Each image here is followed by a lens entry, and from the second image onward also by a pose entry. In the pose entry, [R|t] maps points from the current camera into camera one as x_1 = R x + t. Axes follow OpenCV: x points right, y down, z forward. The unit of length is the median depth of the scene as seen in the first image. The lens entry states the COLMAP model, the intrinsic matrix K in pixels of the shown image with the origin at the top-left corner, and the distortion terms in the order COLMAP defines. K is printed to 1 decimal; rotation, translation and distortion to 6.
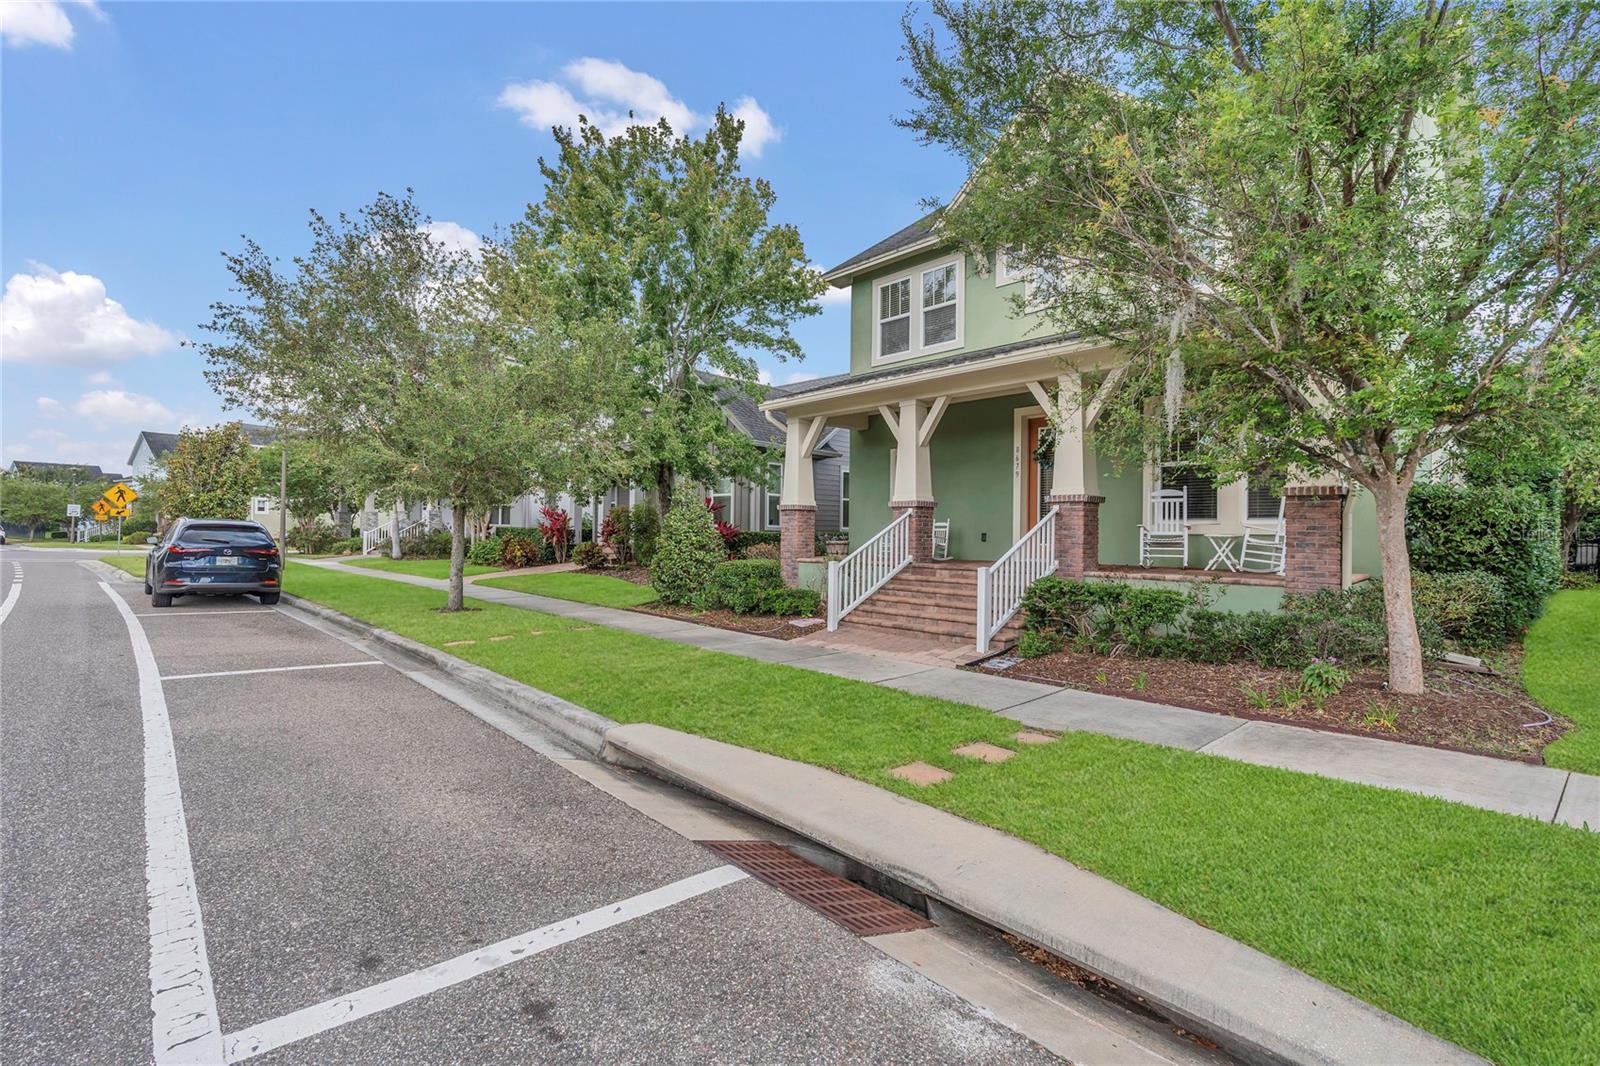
lens RADIAL K [[715.2, 0, 801.4], [0, 715.2, 535.8], [0, 0, 1]] dist [-0.004157, -0.001178]
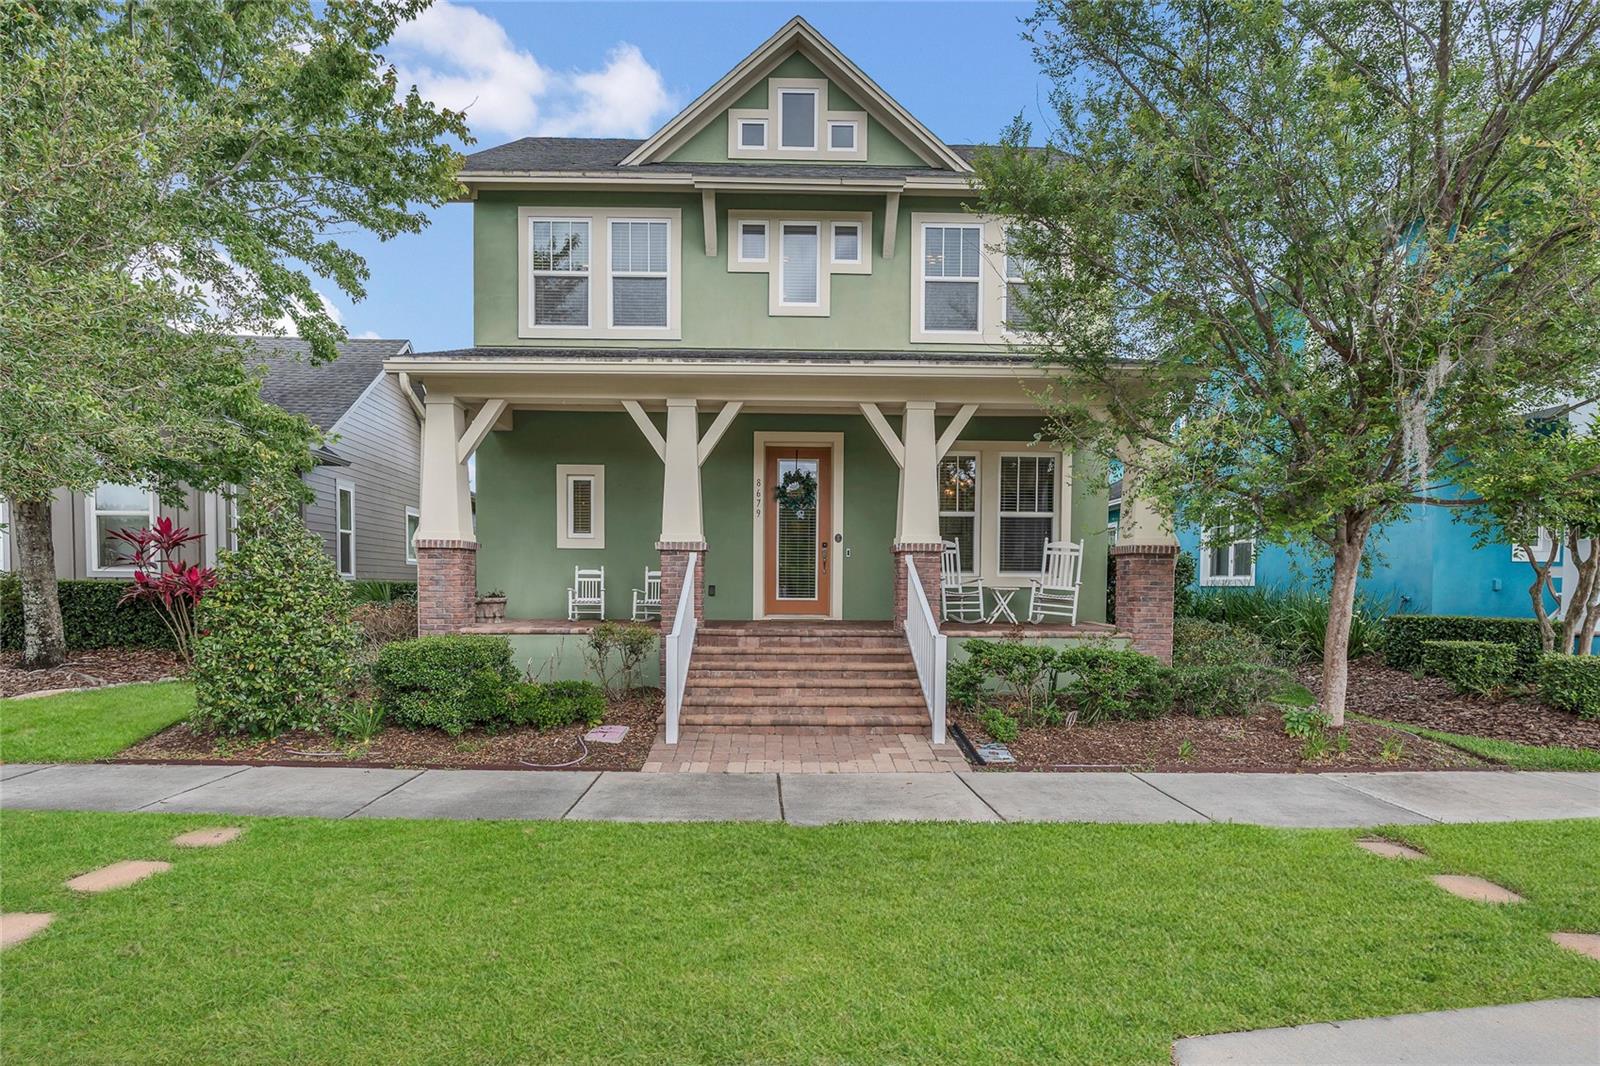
lens RADIAL K [[778.1, 0, 768.0], [0, 778.1, 600.4], [0, 0, 1]] dist [0.005788, 0.000468]
pose [[0.676874, -0.019597, 0.735838, -0.364122], [-0.000412, 0.999635, 0.027001, -0.011150], [-0.736099, -0.018579, 0.676619, 0.415127]]
